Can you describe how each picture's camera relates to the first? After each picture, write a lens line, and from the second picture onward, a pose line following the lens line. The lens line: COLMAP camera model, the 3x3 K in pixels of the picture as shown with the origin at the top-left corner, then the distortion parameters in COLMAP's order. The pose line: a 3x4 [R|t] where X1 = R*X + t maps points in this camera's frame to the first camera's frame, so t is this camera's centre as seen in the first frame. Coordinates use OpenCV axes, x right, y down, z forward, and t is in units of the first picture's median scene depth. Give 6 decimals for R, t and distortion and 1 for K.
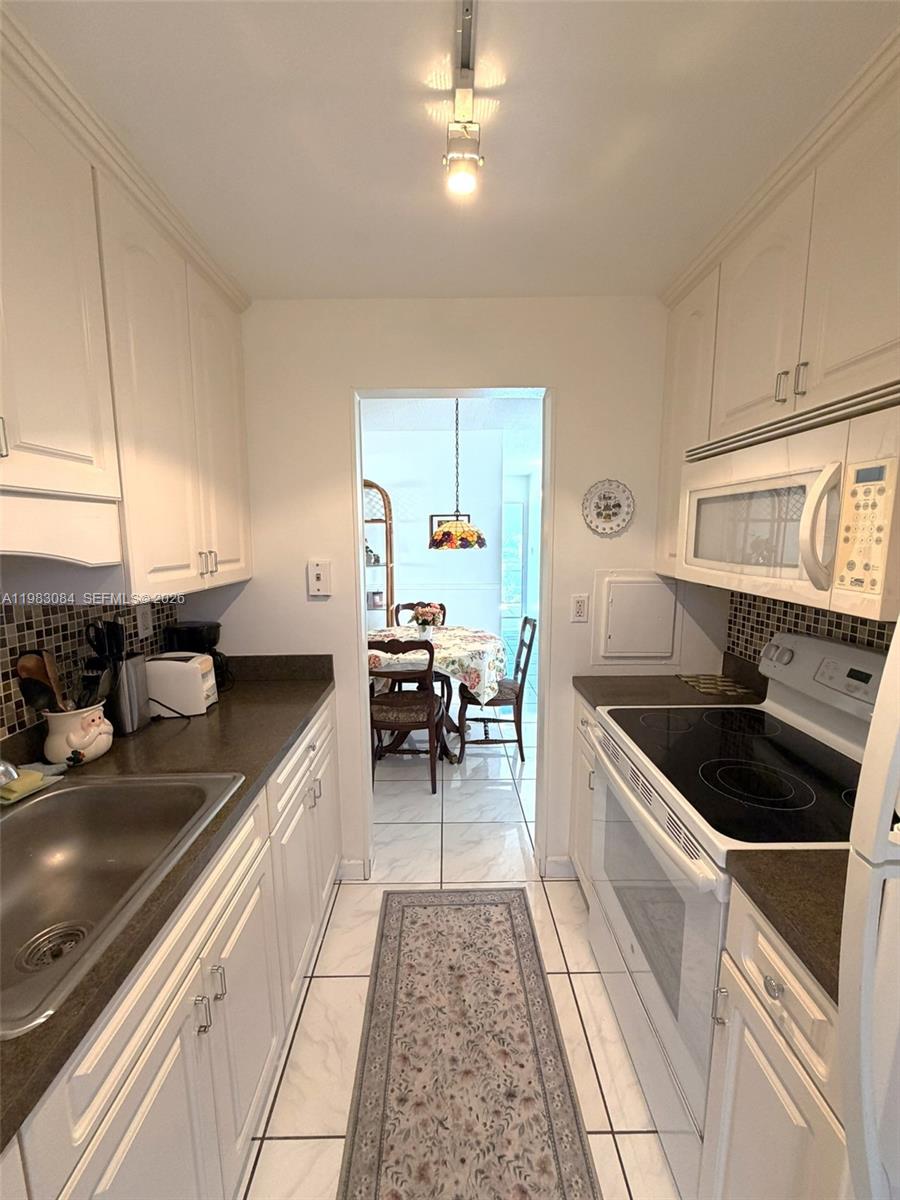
lens RADIAL K [[478.1, 0, 450.1], [0, 478.1, 596.8], [0, 0, 1]] dist [-0.000356, -0.000022]
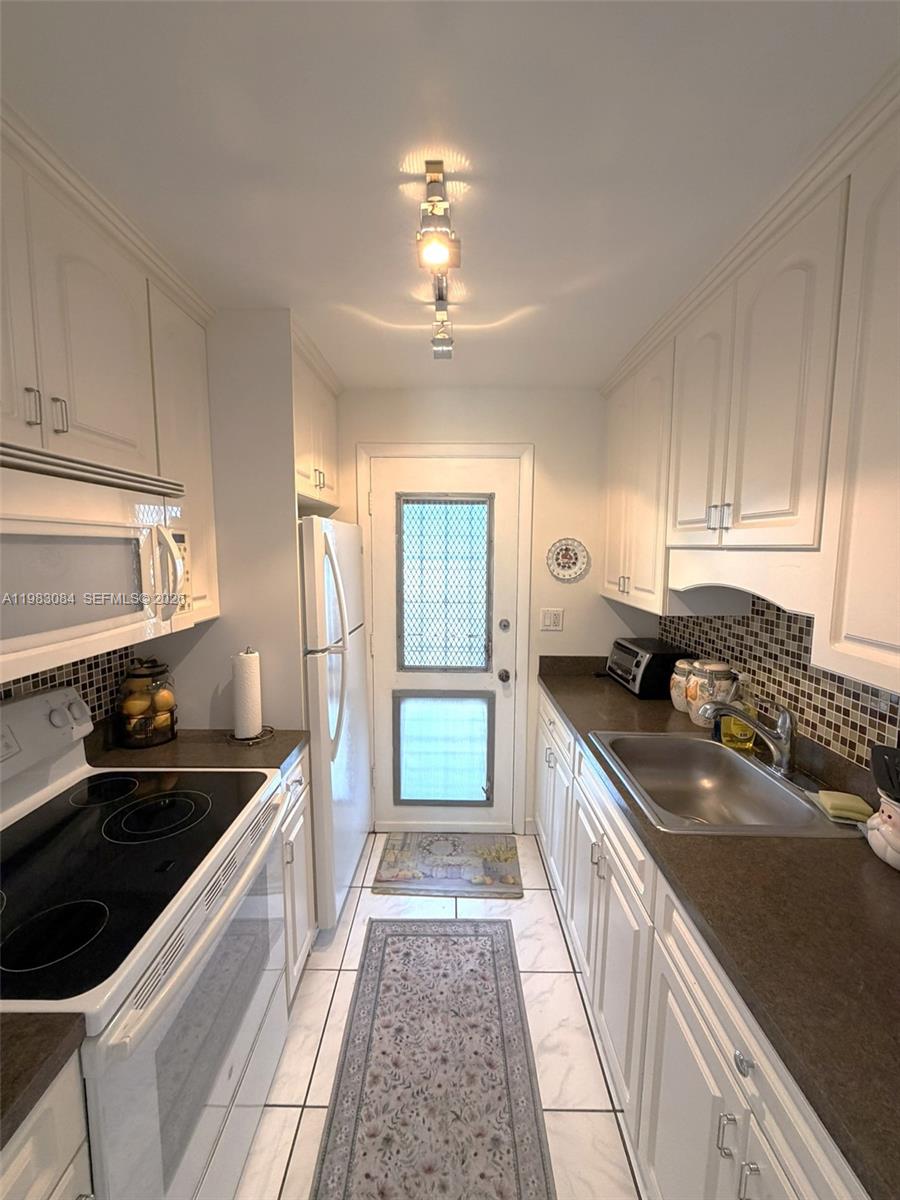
lens RADIAL K [[478.1, 0, 450.0], [0, 478.1, 604.1], [0, 0, 1]] dist [-0.000356, -0.000022]
pose [[-0.999482, 0.016664, 0.027530, -0.051046], [0.023141, 0.966655, 0.255035, -0.297590], [-0.022362, 0.255540, -0.966540, 1.783106]]
